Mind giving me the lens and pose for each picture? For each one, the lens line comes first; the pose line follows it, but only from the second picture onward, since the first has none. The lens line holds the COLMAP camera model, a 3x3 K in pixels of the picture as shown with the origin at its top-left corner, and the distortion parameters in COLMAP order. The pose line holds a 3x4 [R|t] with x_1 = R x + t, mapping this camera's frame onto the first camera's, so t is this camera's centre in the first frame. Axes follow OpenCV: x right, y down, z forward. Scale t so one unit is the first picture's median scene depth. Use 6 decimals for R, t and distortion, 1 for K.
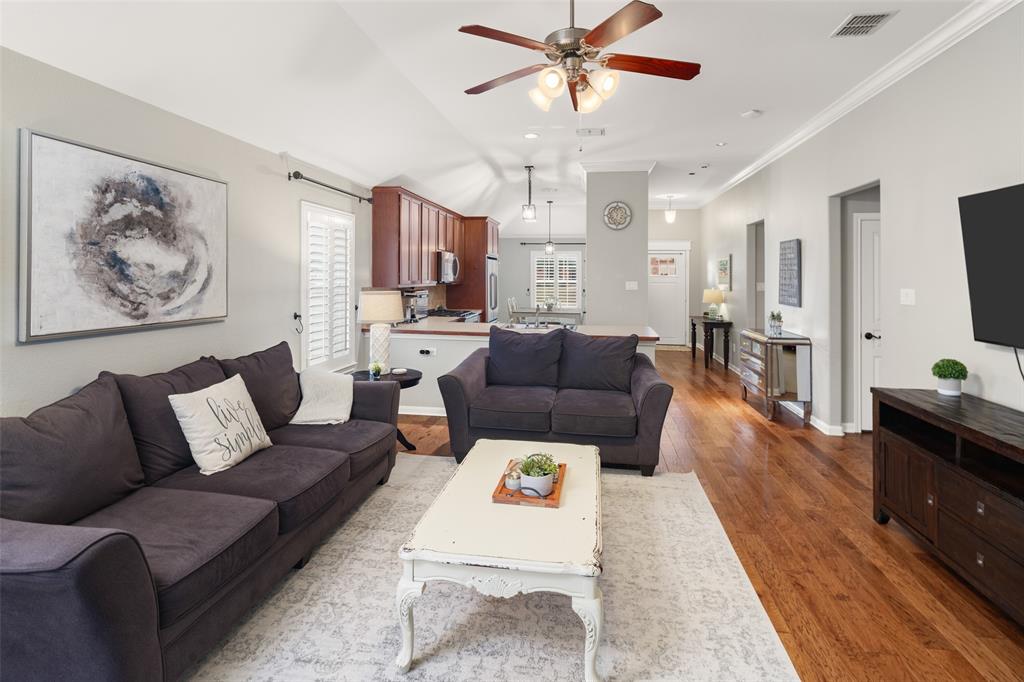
lens RADIAL K [[489.7, 0, 541.2], [0, 489.7, 278.5], [0, 0, 1]] dist [0.000244, -0.001574]
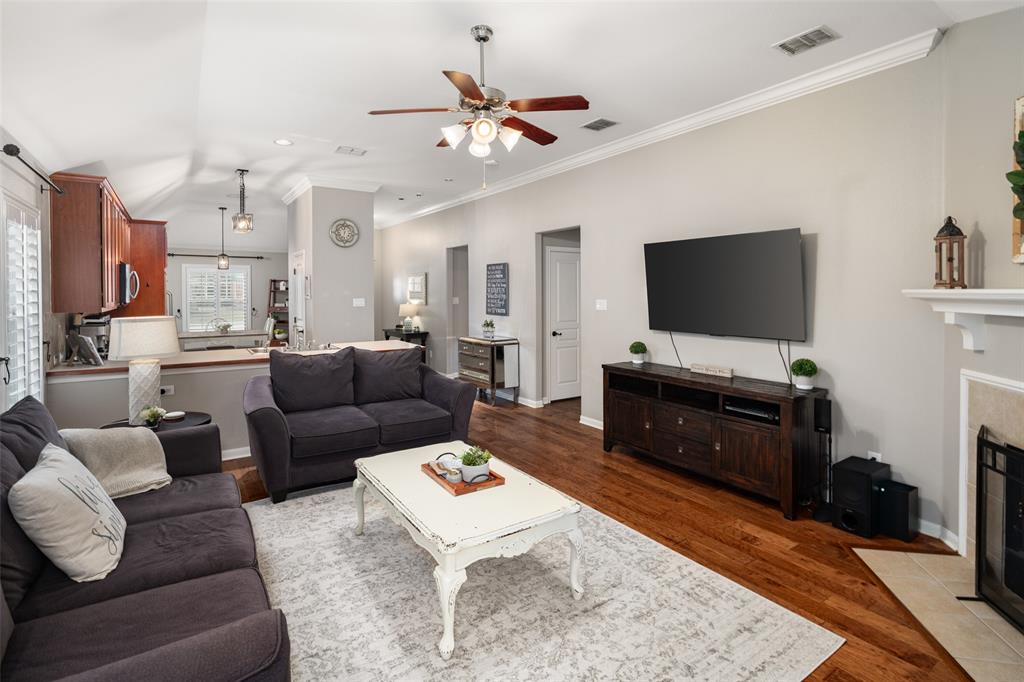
lens RADIAL K [[482.0, 0, 510.7], [0, 482.0, 300.9], [0, 0, 1]] dist [0.002034, 0.000068]
pose [[0.752925, -0.022174, 0.657732, -0.448586], [0.012186, 0.999731, 0.019754, -0.008596], [-0.657993, -0.006859, 0.752993, 0.048919]]
